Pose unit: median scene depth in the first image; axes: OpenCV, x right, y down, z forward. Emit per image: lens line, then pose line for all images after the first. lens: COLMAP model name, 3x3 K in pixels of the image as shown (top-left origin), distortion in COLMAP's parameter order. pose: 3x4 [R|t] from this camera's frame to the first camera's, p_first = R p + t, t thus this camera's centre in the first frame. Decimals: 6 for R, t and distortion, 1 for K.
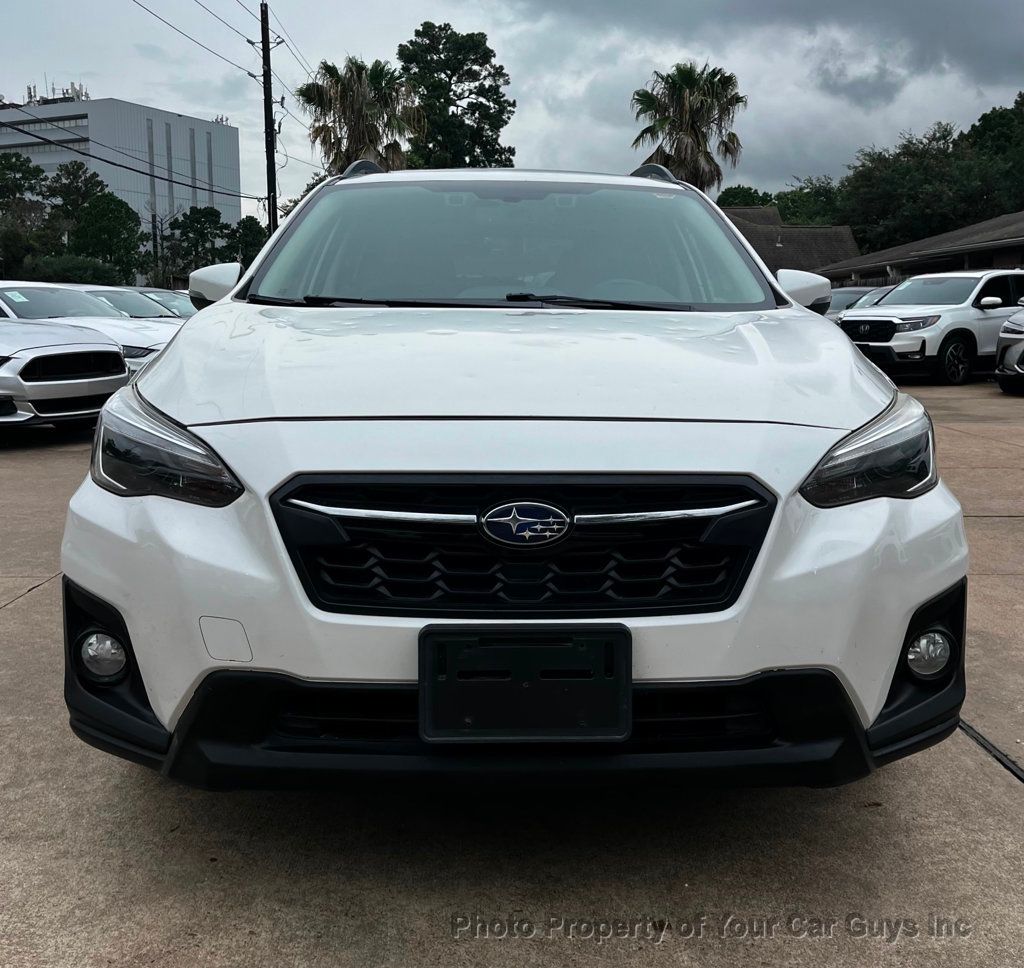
lens RADIAL K [[1060.4, 0, 526.9], [0, 1060.4, 461.9], [0, 0, 1]] dist [0.031659, 0.000000]
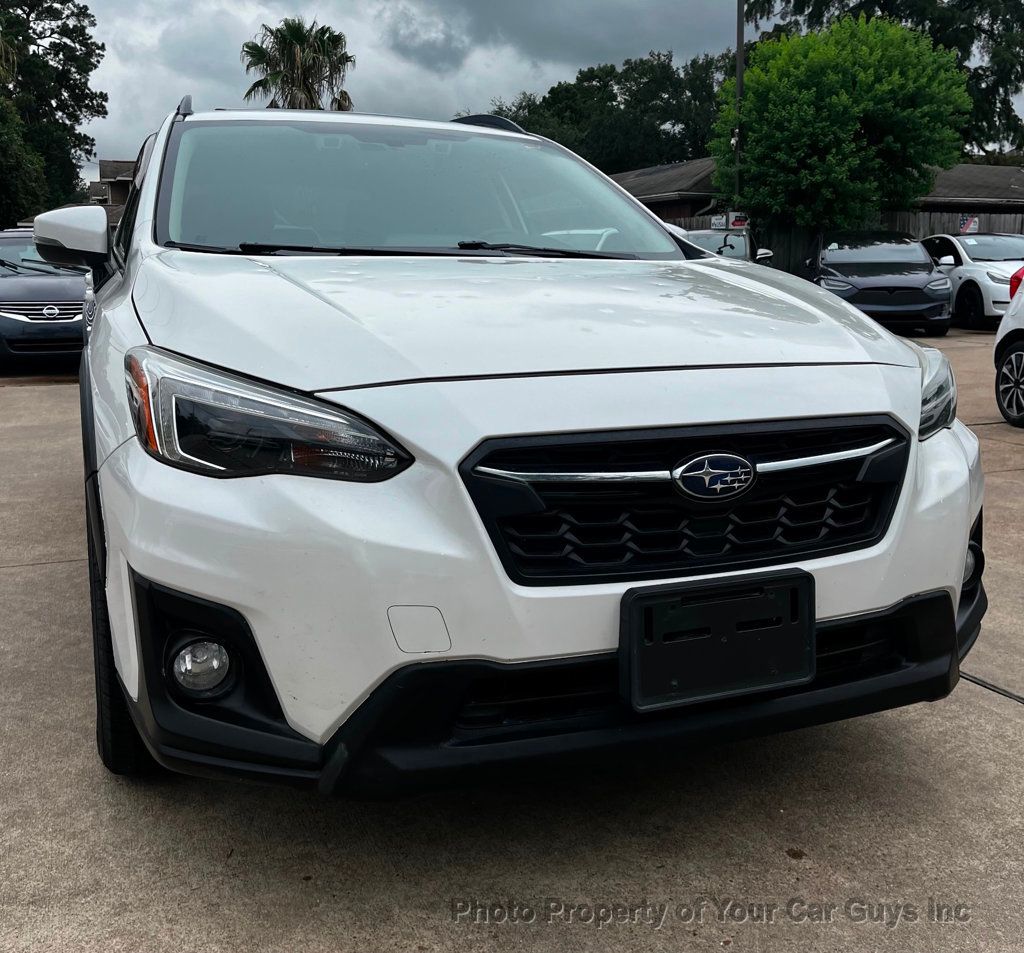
lens RADIAL K [[1022.0, 0, 498.3], [0, 1022.0, 440.7], [0, 0, 1]] dist [0.022748, 0.000000]
pose [[0.941972, -0.060647, 0.330167, -0.435415], [0.050871, 0.997975, 0.038177, -0.017430], [-0.331814, -0.019165, 0.943150, 0.157856]]
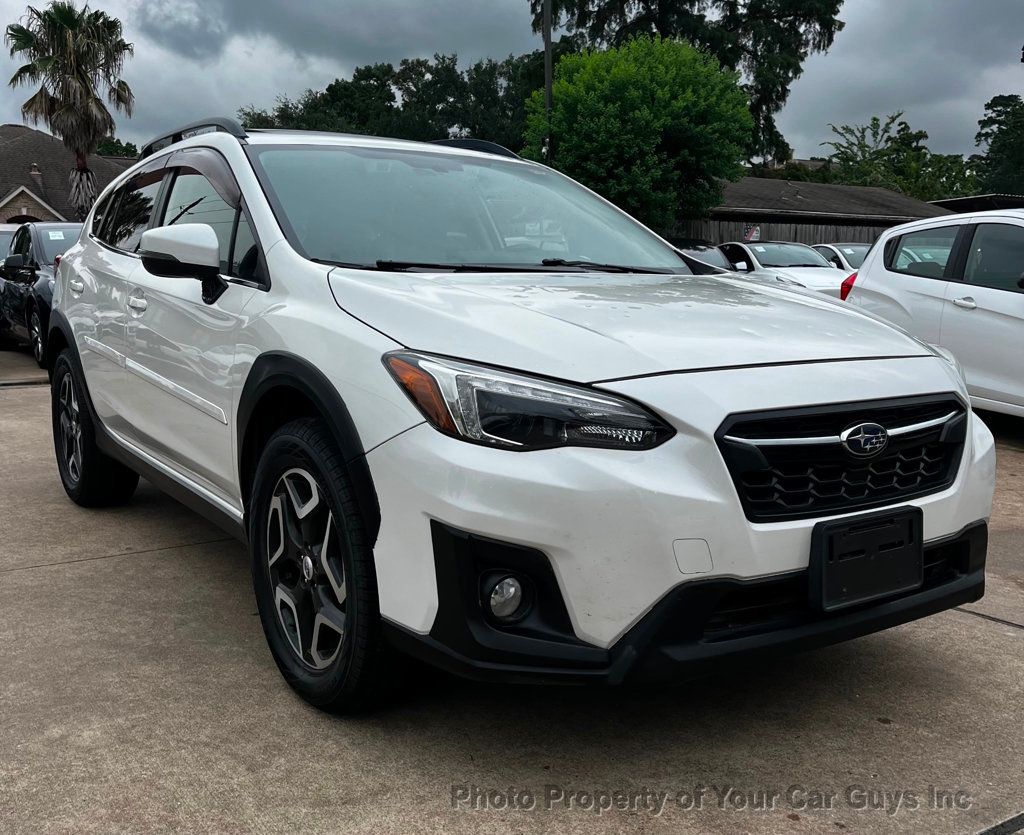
lens RADIAL K [[1020.4, 0, 491.4], [0, 1020.4, 465.4], [0, 0, 1]] dist [0.024131, 0.000000]
pose [[0.855613, -0.098779, 0.508103, -0.931388], [0.071704, 0.994777, 0.072646, -0.031579], [-0.512625, -0.025724, 0.858227, 0.115897]]
